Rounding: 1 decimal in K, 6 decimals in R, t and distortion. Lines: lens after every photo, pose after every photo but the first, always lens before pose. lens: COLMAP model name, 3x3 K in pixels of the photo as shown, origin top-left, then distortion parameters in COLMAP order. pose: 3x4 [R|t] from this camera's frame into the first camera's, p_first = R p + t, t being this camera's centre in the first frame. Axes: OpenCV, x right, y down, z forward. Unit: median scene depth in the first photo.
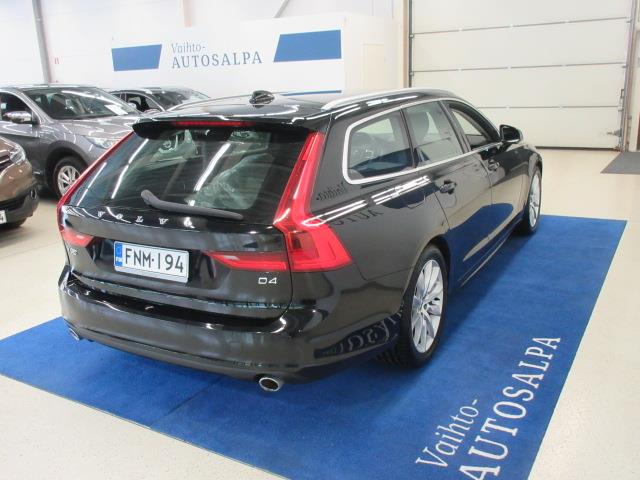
lens RADIAL K [[604.5, 0, 308.2], [0, 604.5, 237.7], [0, 0, 1]] dist [-0.005095, 0.015134]
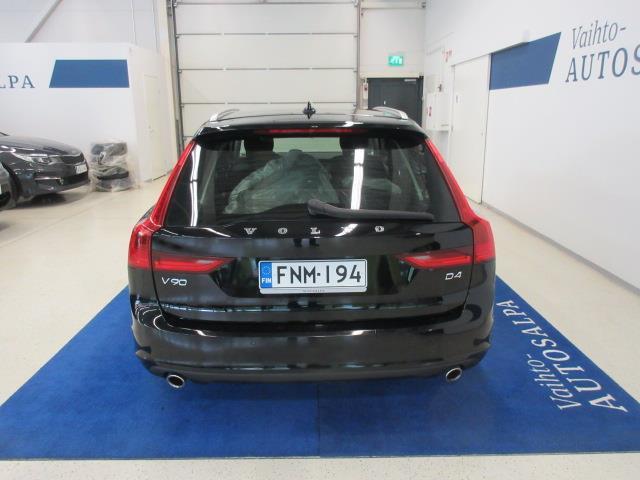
lens RADIAL K [[532.3, 0, 320.6], [0, 532.3, 226.1], [0, 0, 1]] dist [-0.004674, 0.005444]
pose [[0.844058, -0.083467, 0.529717, -0.671826], [0.111228, 0.993580, -0.020675, -0.019532], [-0.524590, 0.076370, 0.847923, 0.288314]]
